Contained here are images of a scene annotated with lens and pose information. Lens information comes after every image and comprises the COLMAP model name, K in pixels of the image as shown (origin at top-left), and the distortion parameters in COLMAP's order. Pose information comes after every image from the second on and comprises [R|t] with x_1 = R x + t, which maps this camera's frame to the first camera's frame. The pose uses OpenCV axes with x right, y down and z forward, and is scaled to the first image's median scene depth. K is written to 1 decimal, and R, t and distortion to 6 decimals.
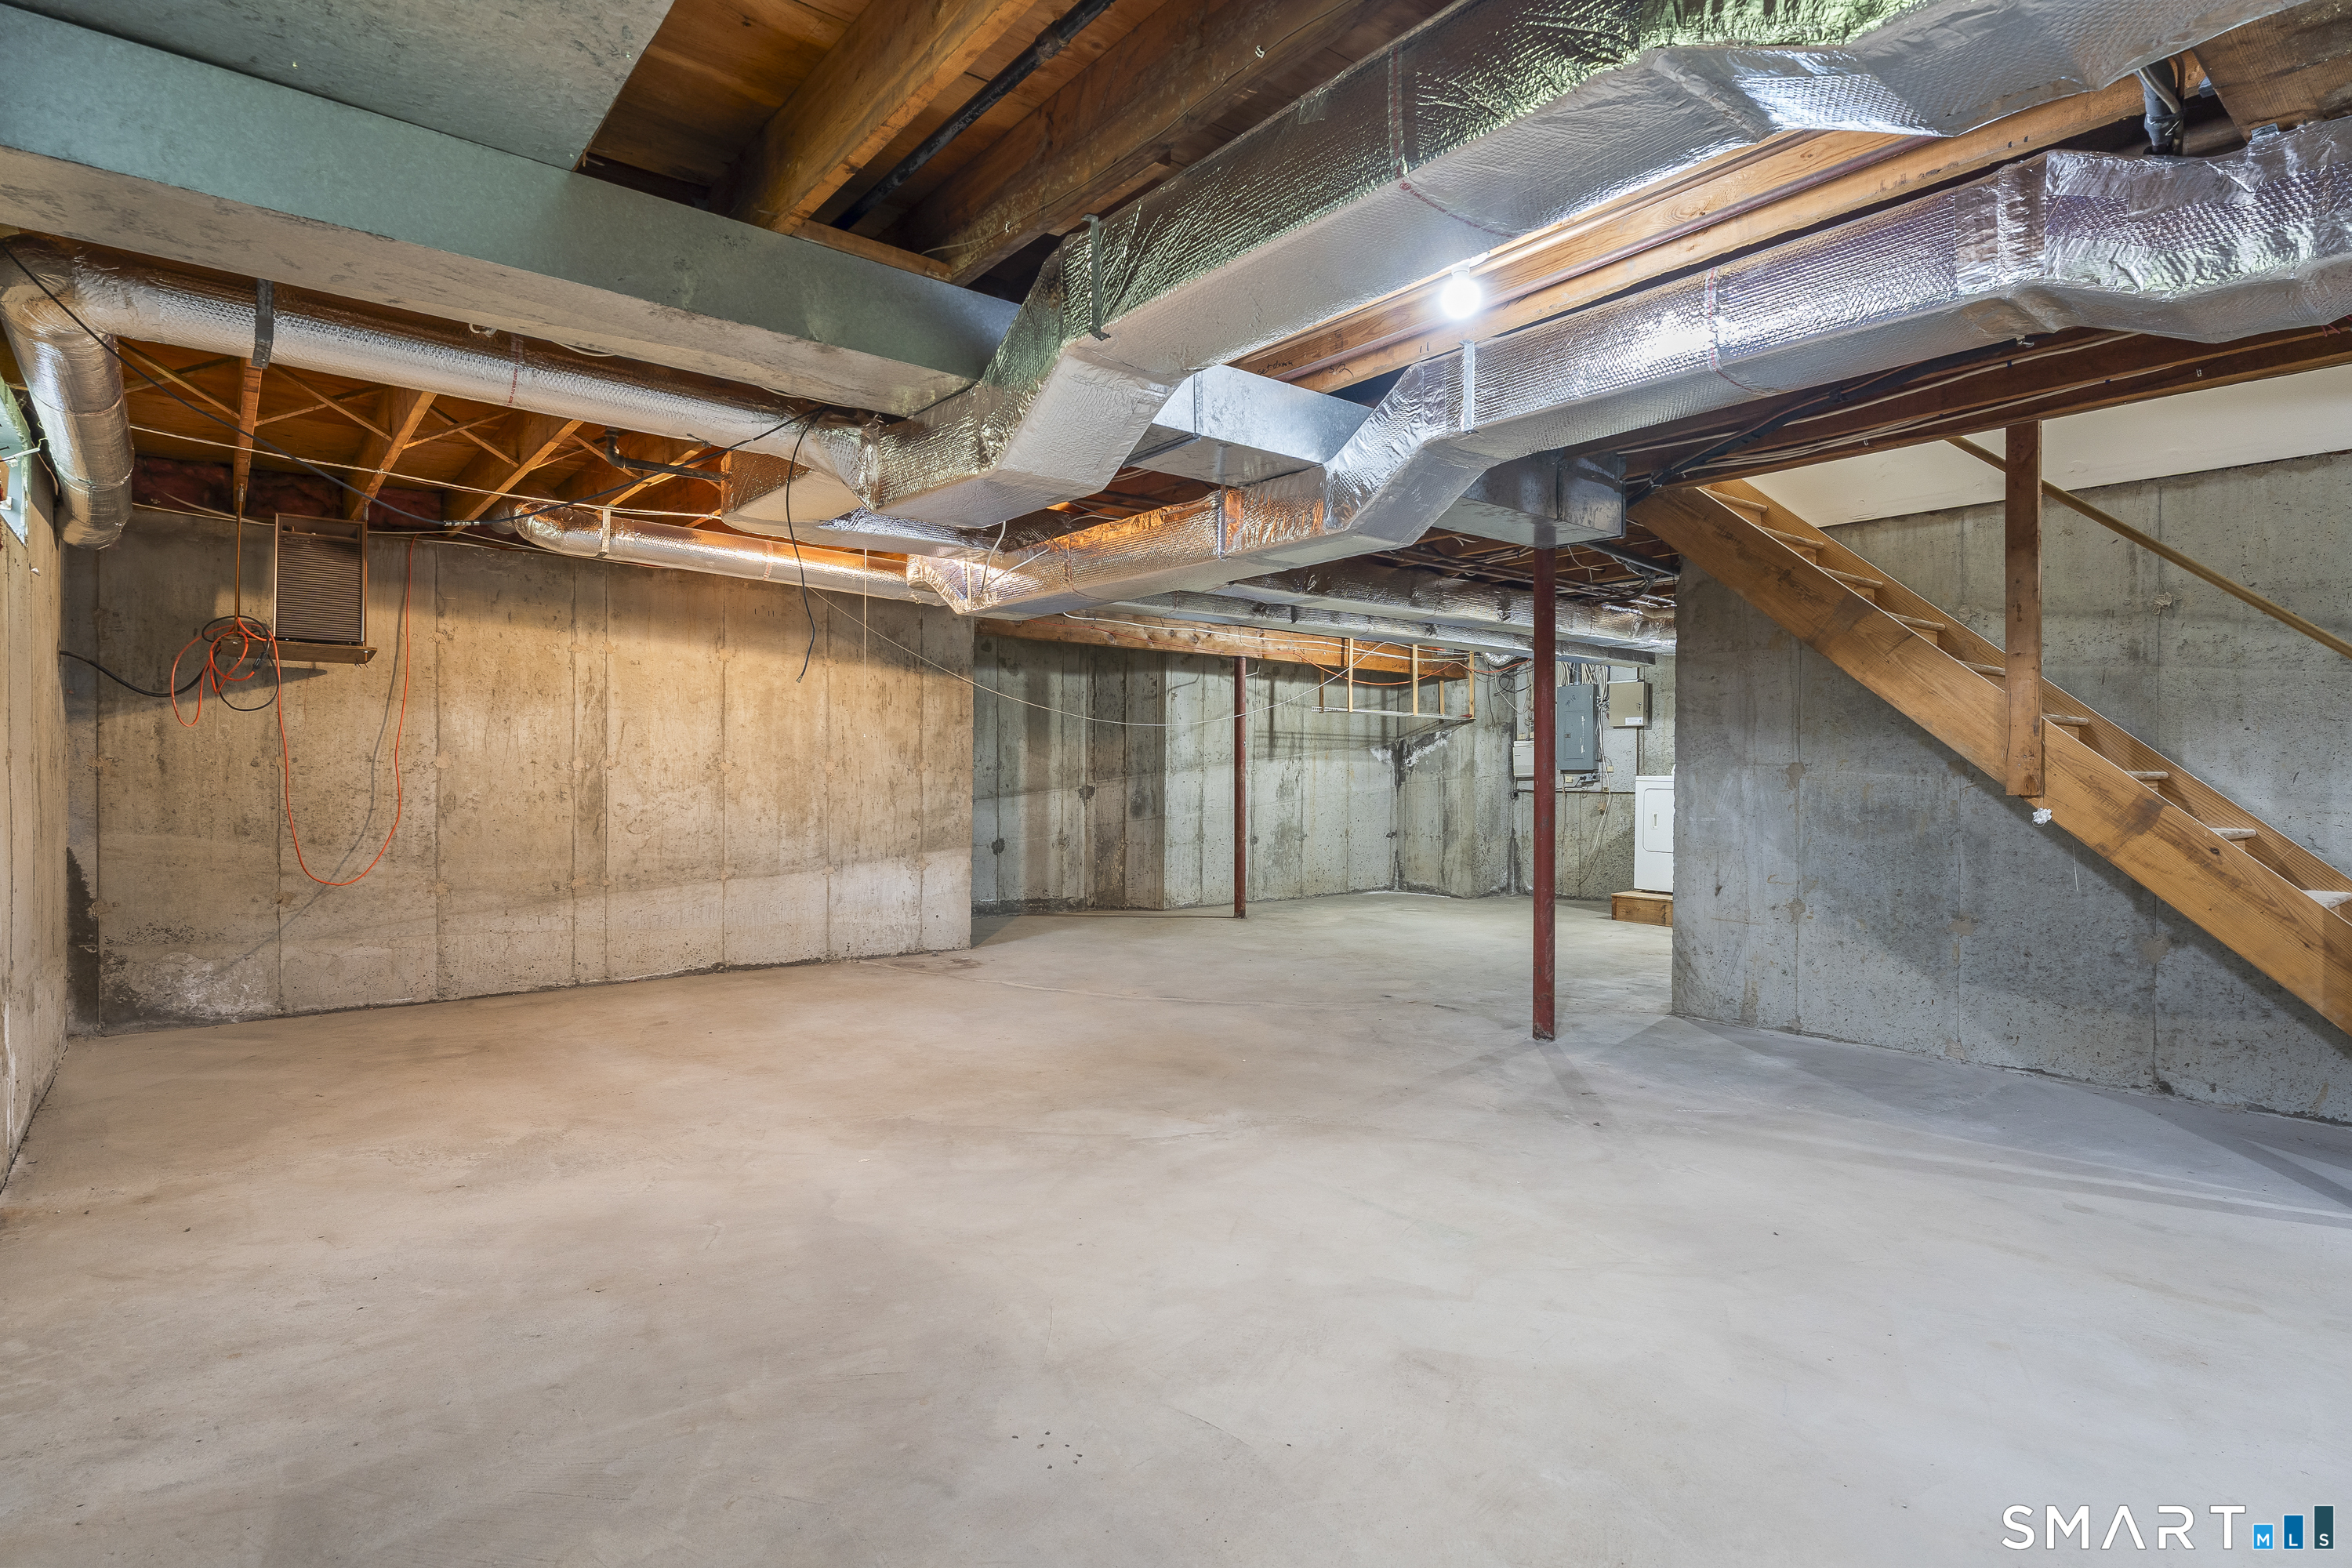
lens RADIAL K [[1174.8, 0, 1167.5], [0, 1174.8, 777.6], [0, 0, 1]] dist [0.000536, 0.000915]
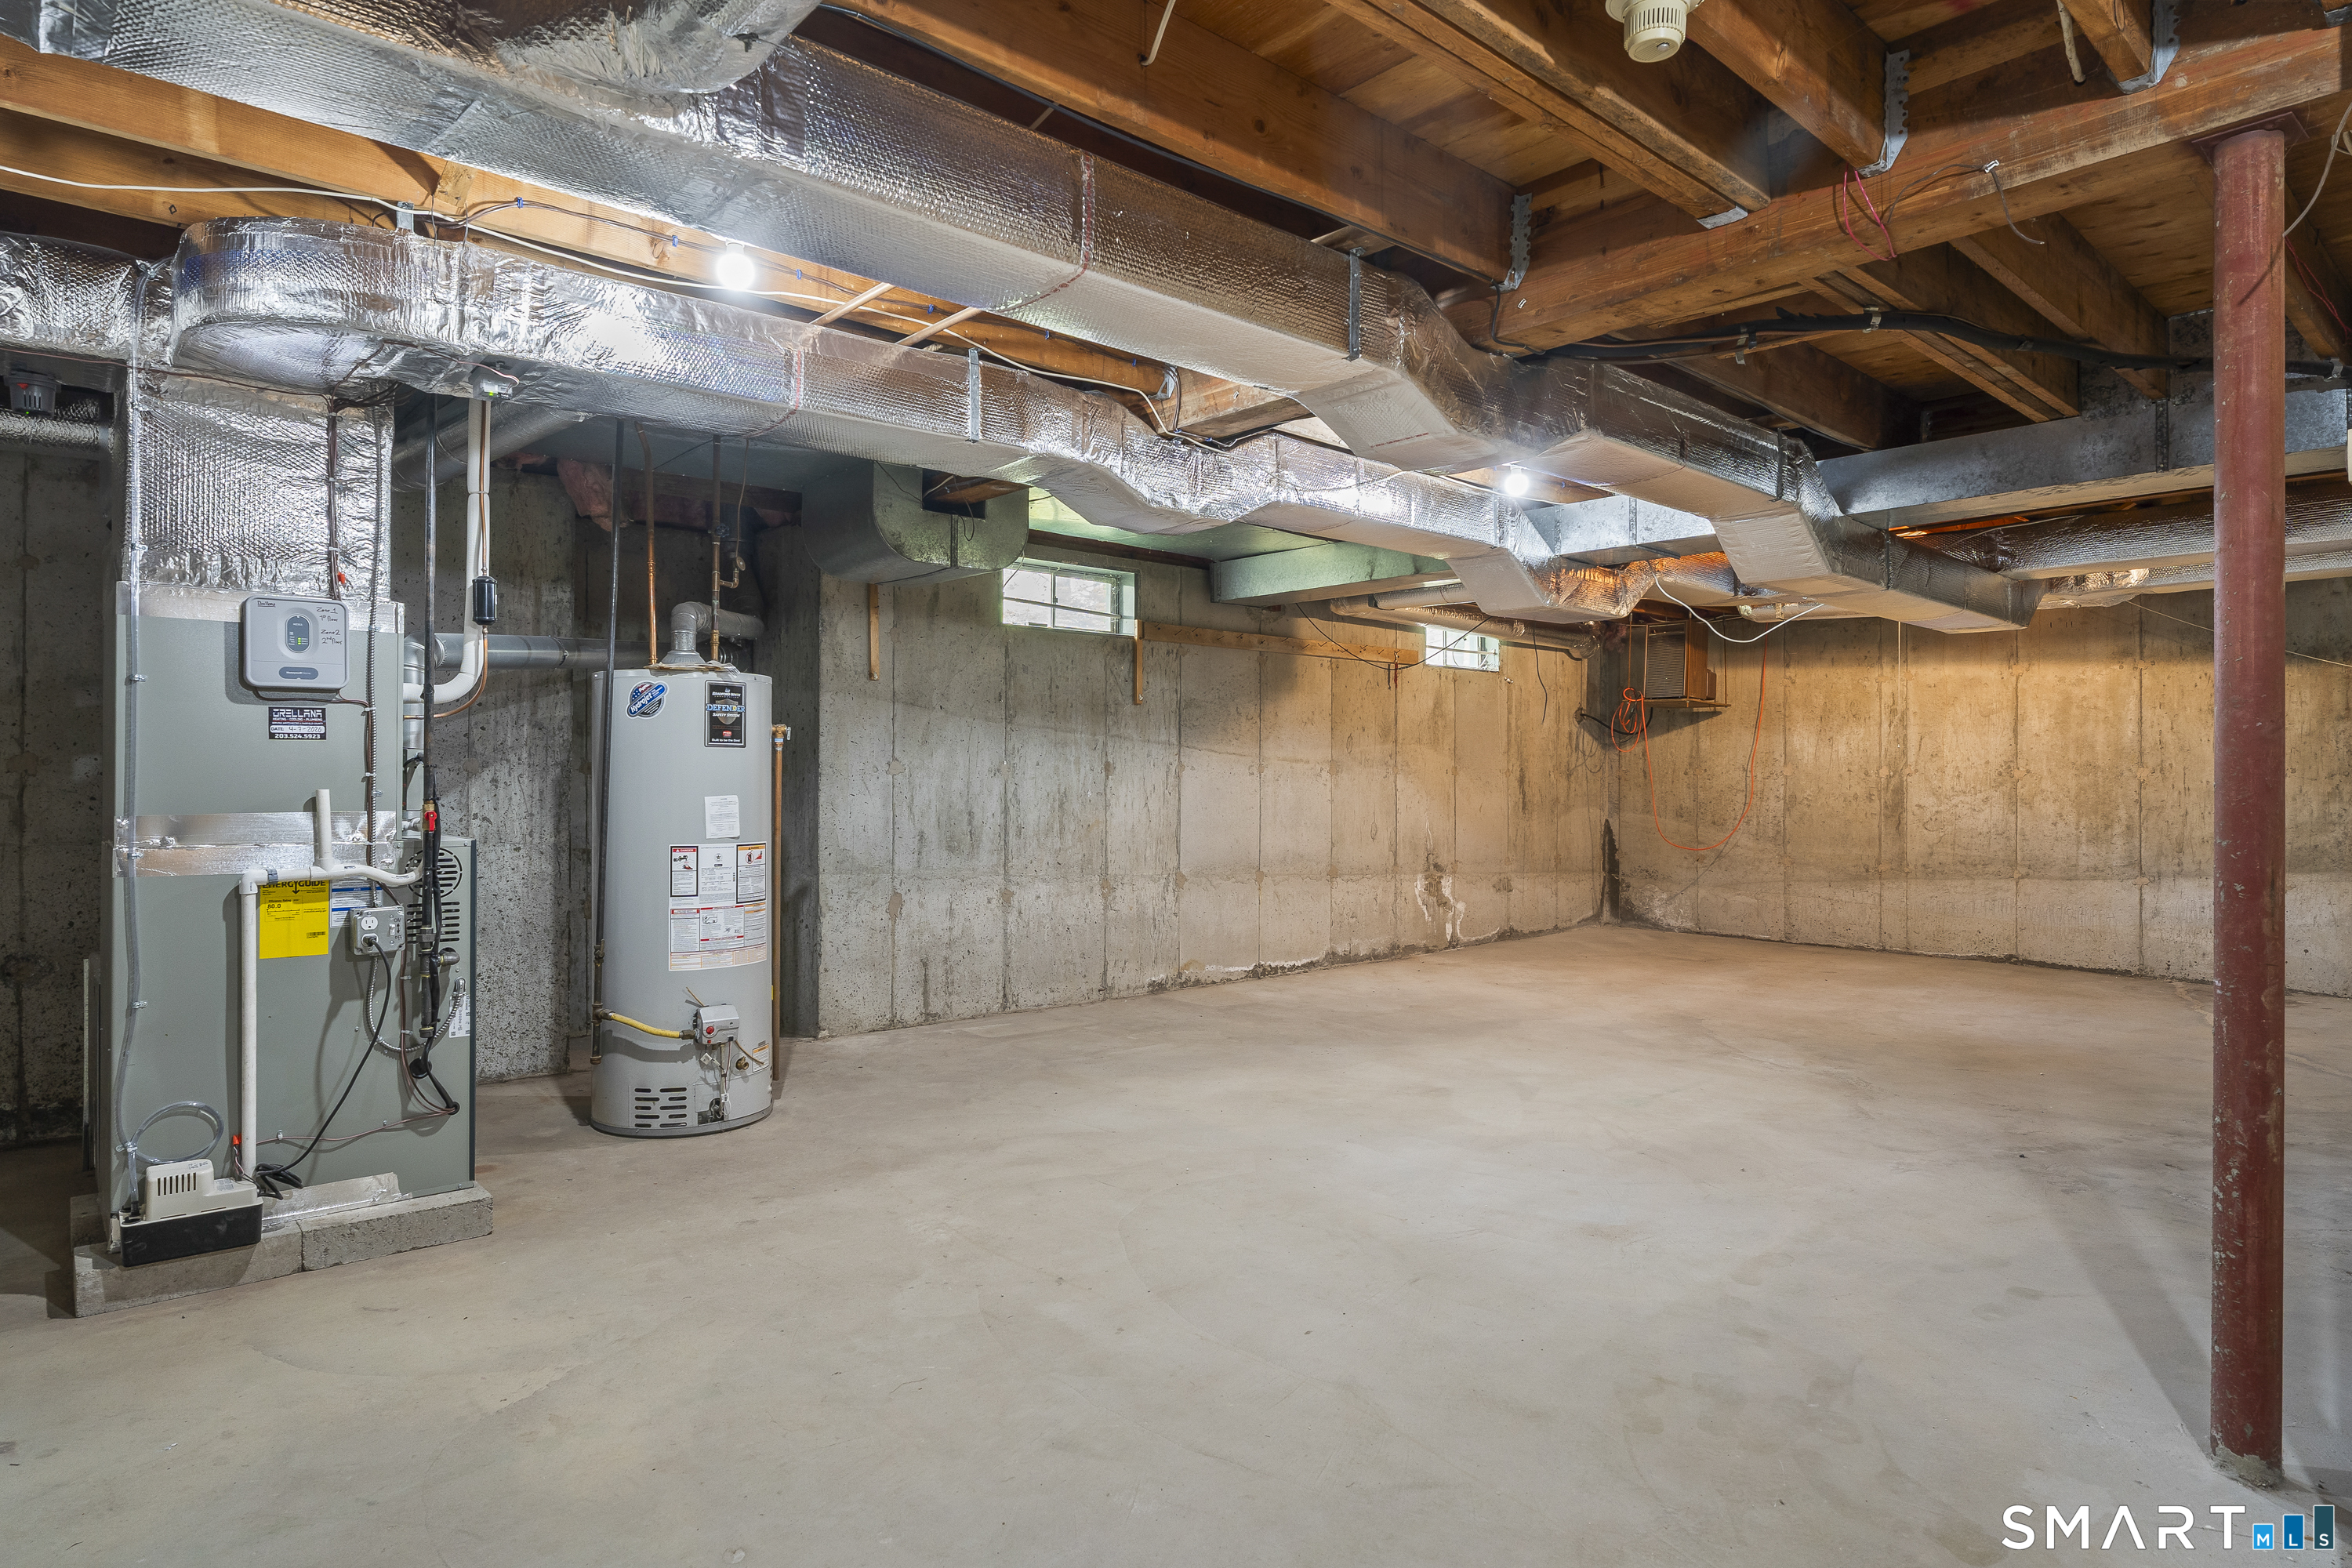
lens RADIAL K [[1307.5, 0, 1176.0], [0, 1307.5, 784.0], [0, 0, 1]] dist [-0.003874, -0.000825]
pose [[0.056085, 0.000972, -0.998426, 0.830130], [-0.009925, 0.999951, 0.000416, 0.007988], [0.998377, 0.009886, 0.056092, 0.172860]]
